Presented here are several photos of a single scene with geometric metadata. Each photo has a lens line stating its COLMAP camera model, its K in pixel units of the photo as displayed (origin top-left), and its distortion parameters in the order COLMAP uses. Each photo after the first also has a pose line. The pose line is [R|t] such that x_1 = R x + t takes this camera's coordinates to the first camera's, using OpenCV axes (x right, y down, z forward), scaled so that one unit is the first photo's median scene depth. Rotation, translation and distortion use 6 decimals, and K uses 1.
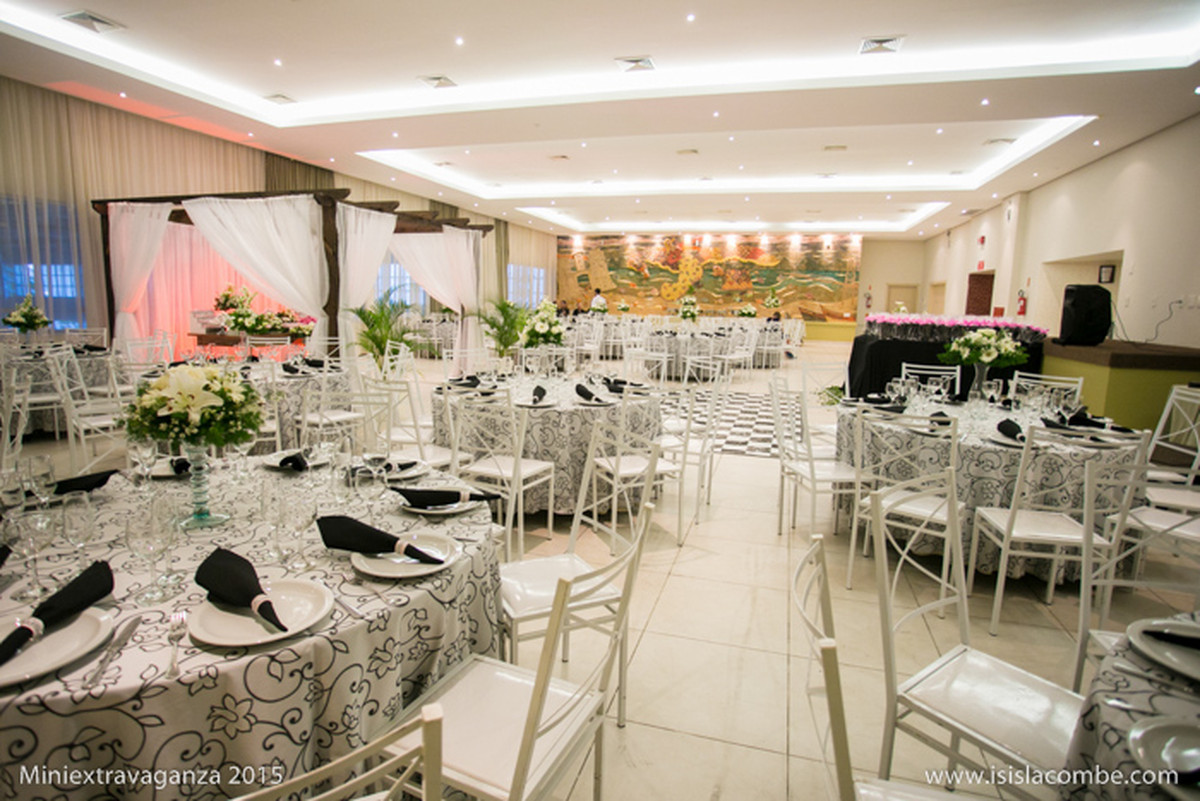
lens RADIAL K [[617.6, 0, 602.8], [0, 617.6, 396.4], [0, 0, 1]] dist [-0.060422, -0.000307]
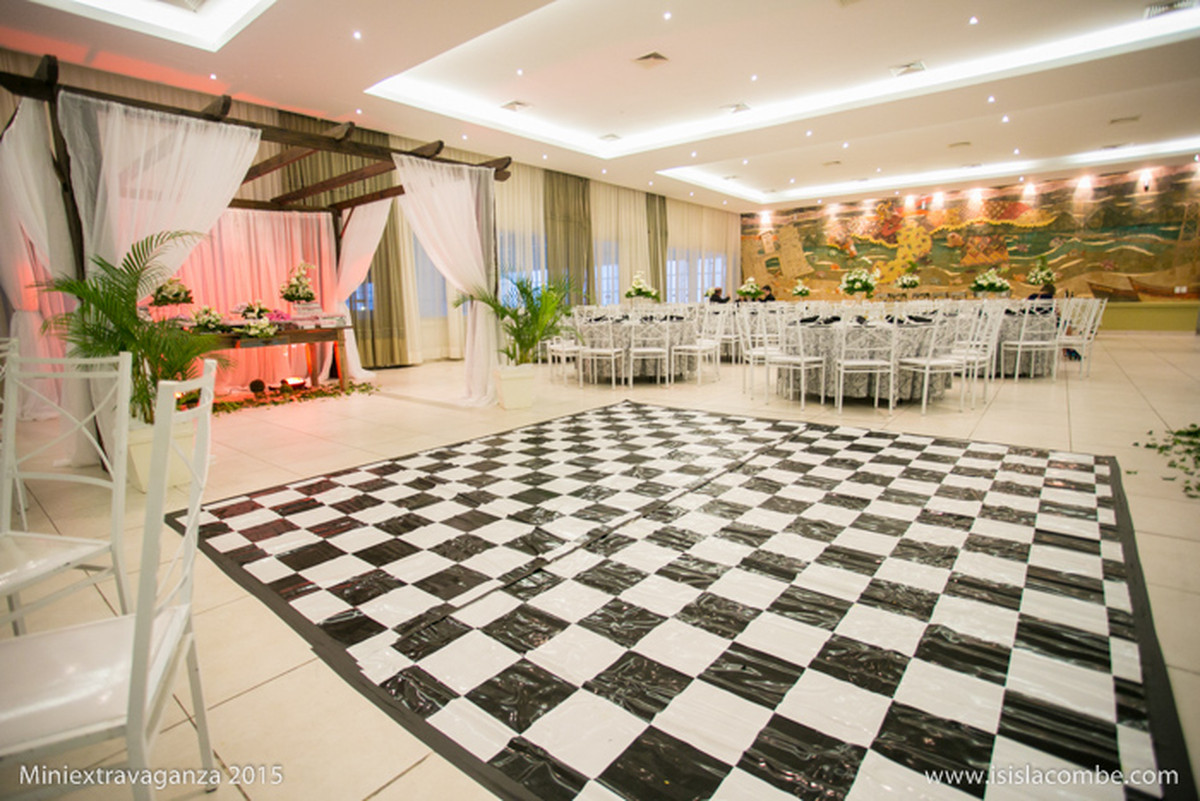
lens RADIAL K [[598.1, 0, 571.4], [0, 598.1, 394.9], [0, 0, 1]] dist [-0.036592, 0.009358]
pose [[0.918610, 0.021932, -0.394556, 0.047771], [-0.020183, 0.999759, 0.008583, -0.013304], [0.394649, 0.000078, 0.918832, 0.165544]]
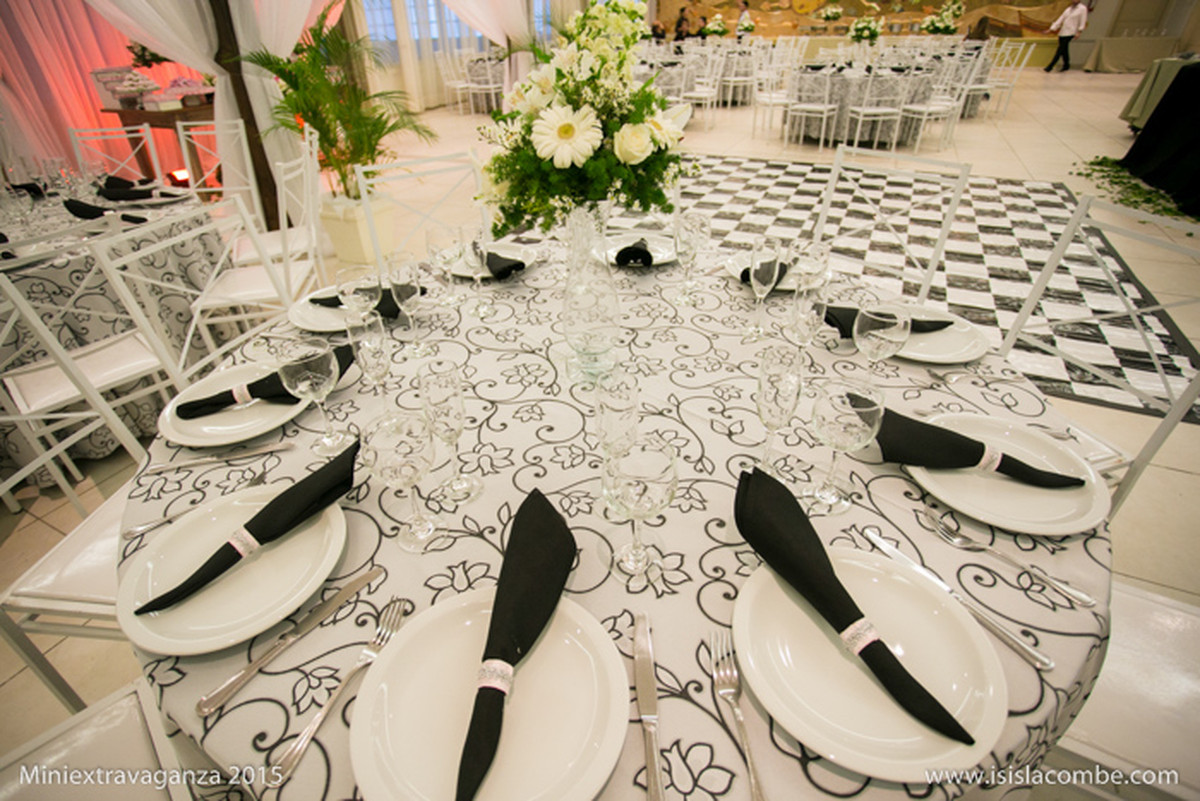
lens RADIAL K [[598.1, 0, 598.5], [0, 598.1, 390.3], [0, 0, 1]] dist [-0.036592, 0.009358]
pose [[0.986446, 0.045511, -0.157649, -0.007783], [0.020011, 0.920230, 0.390867, -0.015804], [0.162862, -0.388724, 0.906846, 0.113546]]
